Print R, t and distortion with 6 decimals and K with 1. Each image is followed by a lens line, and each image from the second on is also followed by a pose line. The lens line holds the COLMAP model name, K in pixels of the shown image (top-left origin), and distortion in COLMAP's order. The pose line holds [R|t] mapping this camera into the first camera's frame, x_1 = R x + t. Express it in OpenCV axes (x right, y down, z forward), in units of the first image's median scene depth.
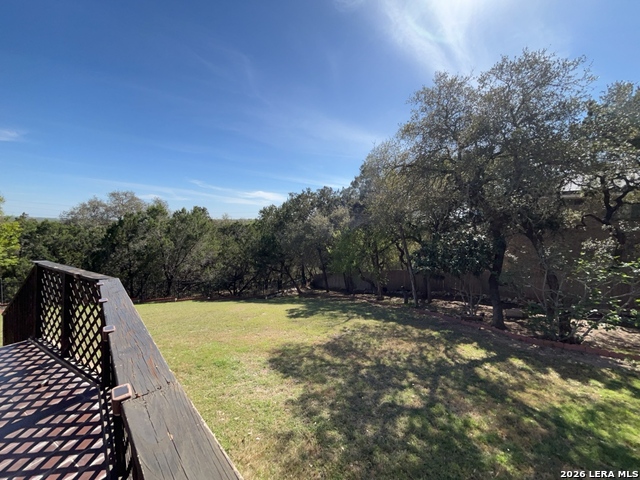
lens RADIAL K [[259.4, 0, 320.0], [0, 259.4, 240.0], [0, 0, 1]] dist [0.000642, 0.000130]
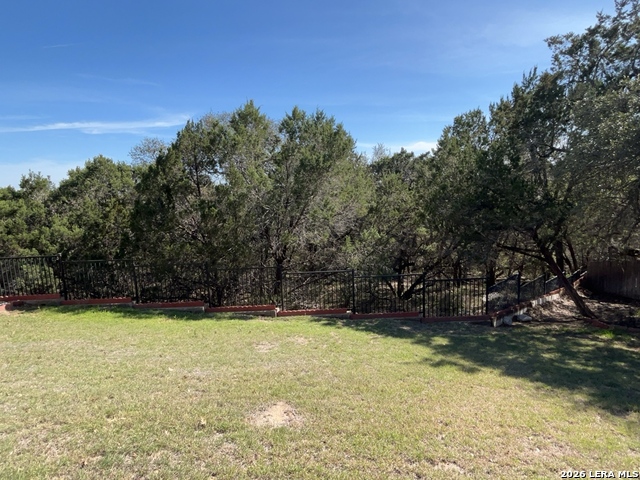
lens RADIAL K [[336.4, 0, 320.0], [0, 336.4, 240.0], [0, 0, 1]] dist [-0.000197, -0.000028]
pose [[0.873436, 0.005435, -0.486909, -0.176794], [0.029495, 0.997511, 0.064045, 0.064606], [0.486045, -0.070300, 0.871102, 0.436091]]
